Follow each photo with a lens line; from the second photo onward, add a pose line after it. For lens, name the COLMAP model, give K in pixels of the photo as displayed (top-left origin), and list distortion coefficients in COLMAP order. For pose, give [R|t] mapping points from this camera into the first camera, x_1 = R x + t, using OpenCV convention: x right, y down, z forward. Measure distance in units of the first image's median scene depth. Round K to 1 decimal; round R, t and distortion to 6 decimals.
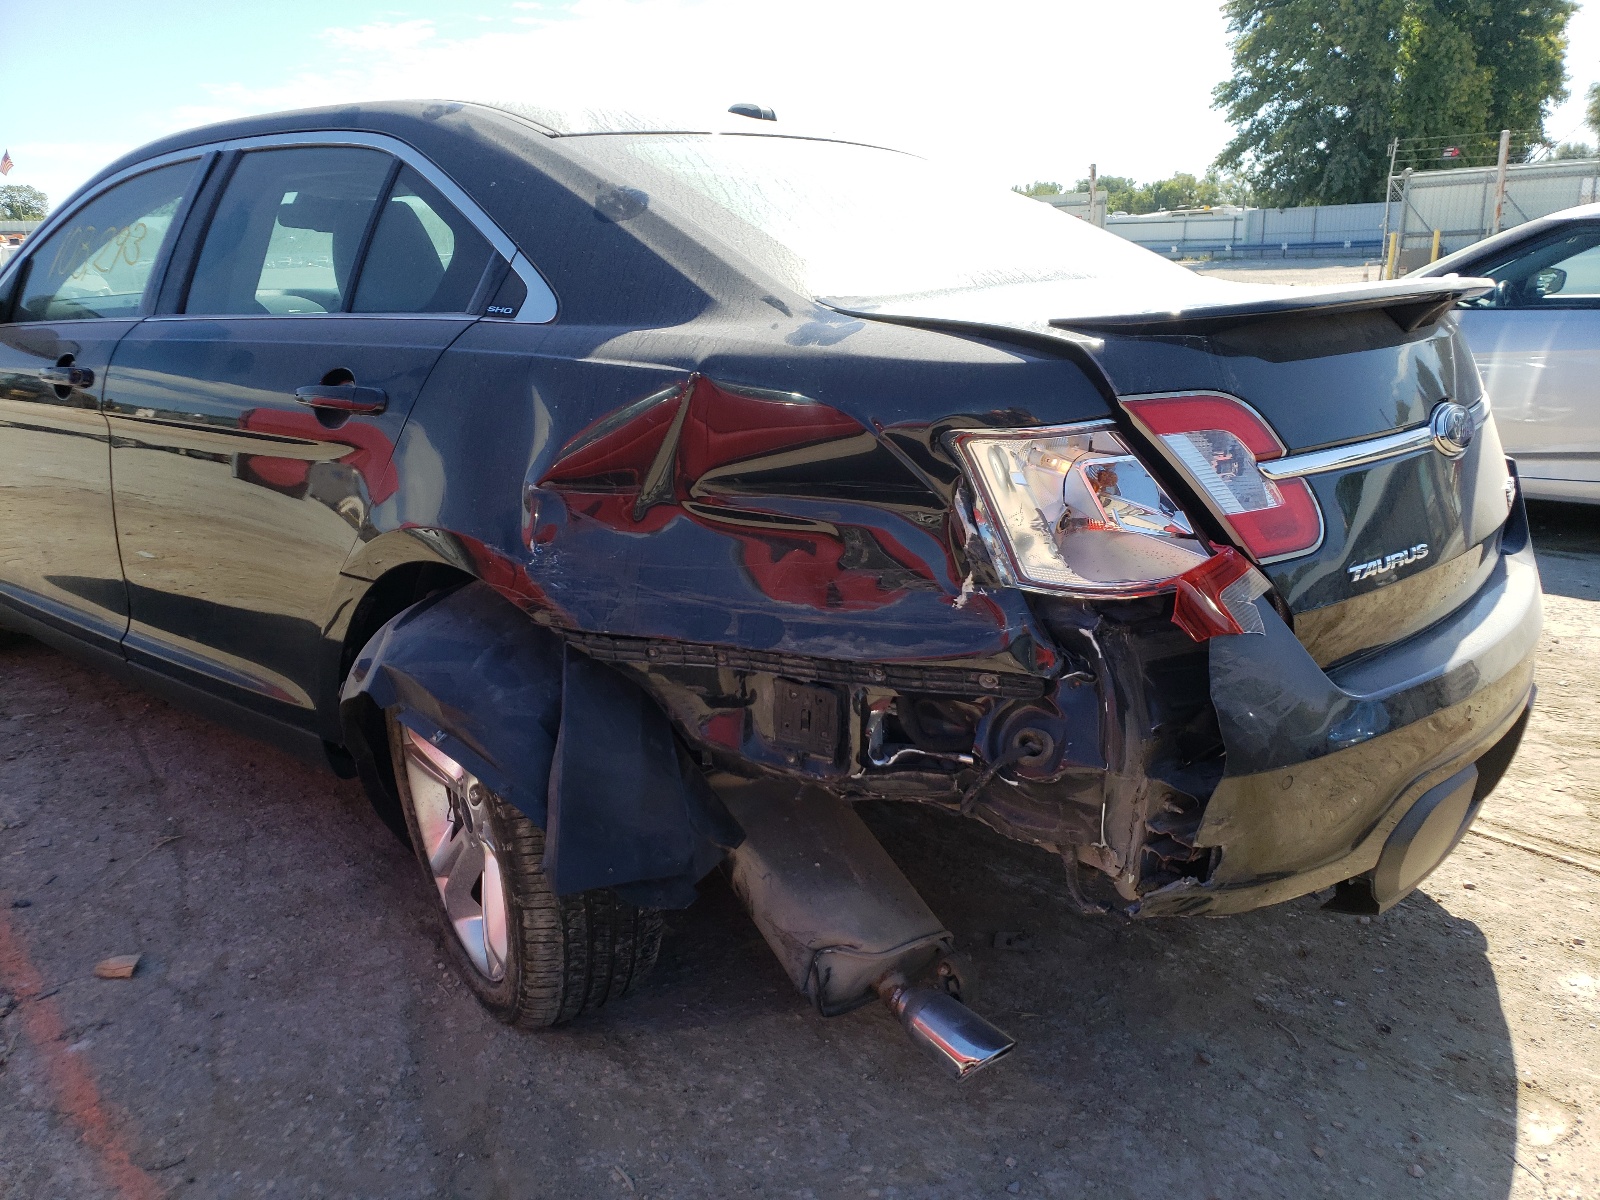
lens RADIAL K [[1085.2, 0, 773.4], [0, 1085.2, 595.6], [0, 0, 1]] dist [0.049705, -0.003301]
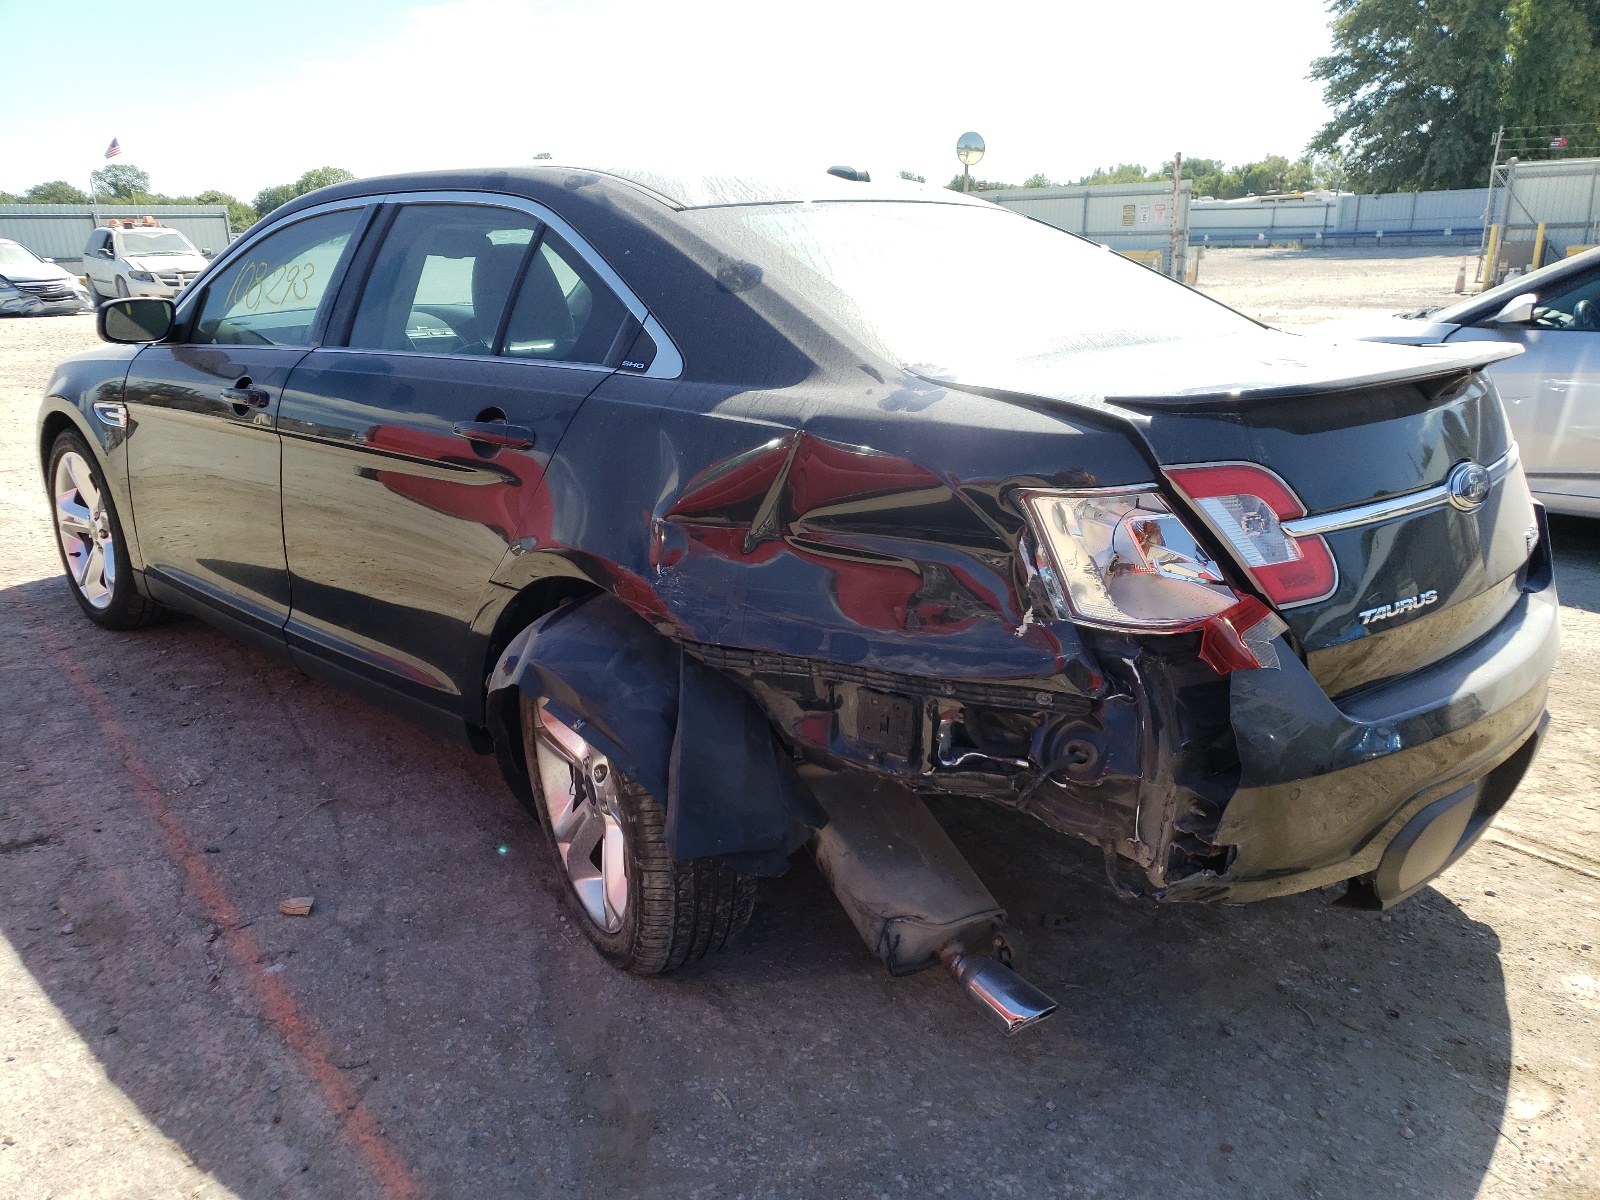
lens RADIAL K [[1085.2, 0, 773.4], [0, 1085.2, 595.6], [0, 0, 1]] dist [0.049705, -0.003301]
pose [[0.997877, 0.028716, -0.058463, -0.025035], [-0.027816, 0.999483, 0.016144, -0.037799], [0.058896, -0.014484, 0.998159, -0.169838]]
